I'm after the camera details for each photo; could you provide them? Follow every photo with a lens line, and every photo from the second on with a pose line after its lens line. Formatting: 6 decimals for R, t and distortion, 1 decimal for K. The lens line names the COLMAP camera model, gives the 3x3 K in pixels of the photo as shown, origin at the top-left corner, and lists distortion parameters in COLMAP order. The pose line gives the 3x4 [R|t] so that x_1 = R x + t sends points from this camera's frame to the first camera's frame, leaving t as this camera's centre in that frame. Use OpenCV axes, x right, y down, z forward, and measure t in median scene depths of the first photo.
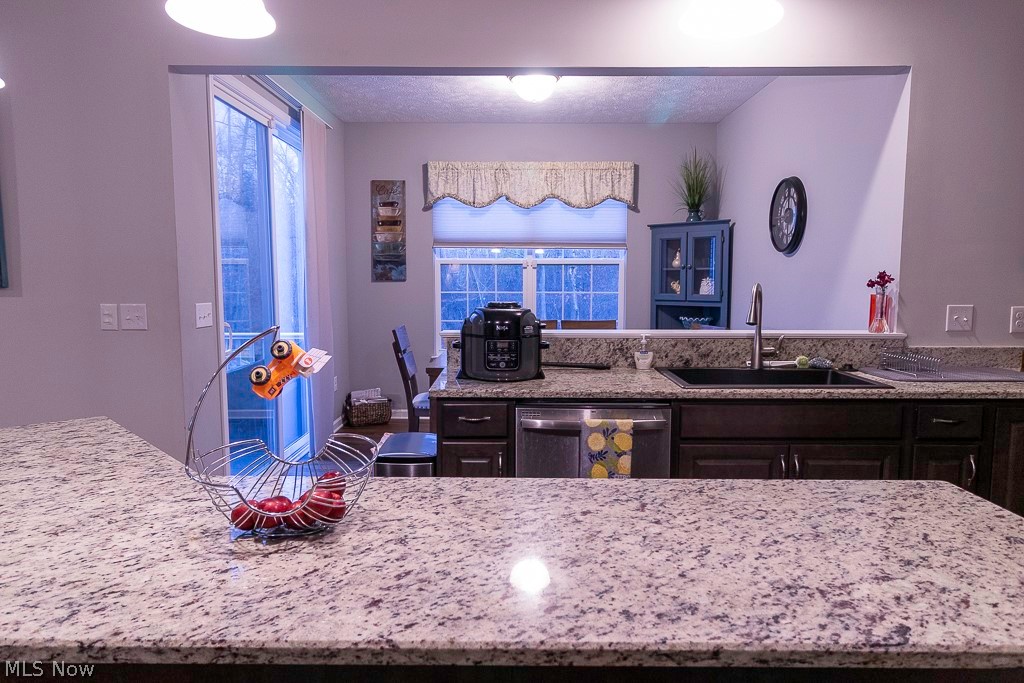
lens RADIAL K [[661.0, 0, 499.5], [0, 661.0, 338.6], [0, 0, 1]] dist [0.001544, -0.000116]
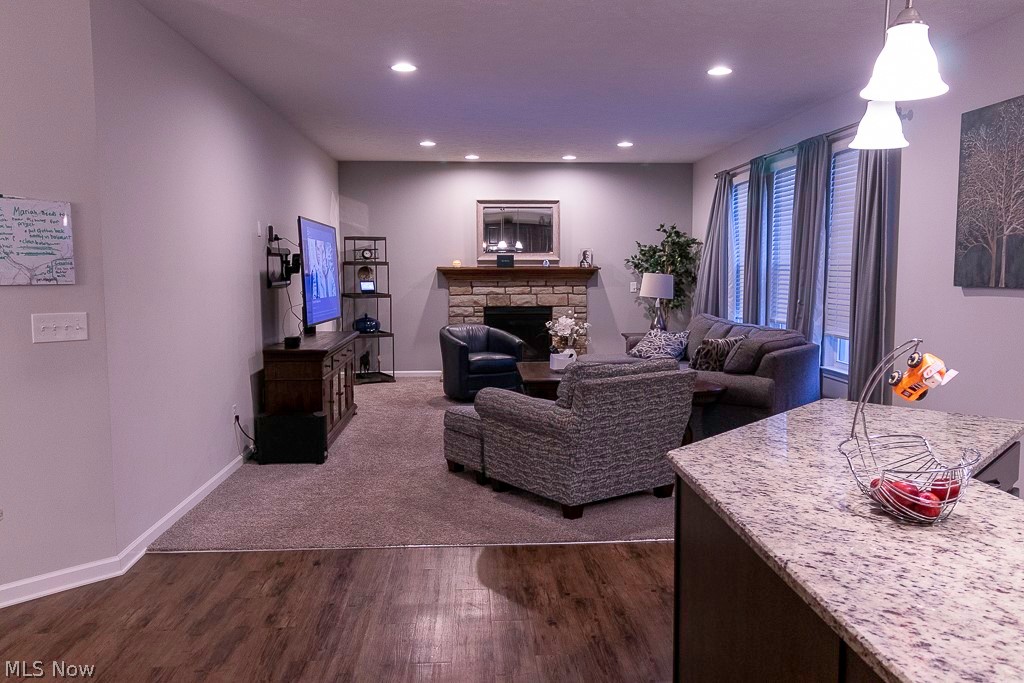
lens RADIAL K [[788.9, 0, 515.8], [0, 788.9, 347.1], [0, 0, 1]] dist [-0.038994, 0.006184]
pose [[0.061597, 0.096929, -0.993383, 0.374674], [-0.088798, 0.991859, 0.091274, -0.026108], [0.994143, 0.082588, 0.069703, 0.074438]]
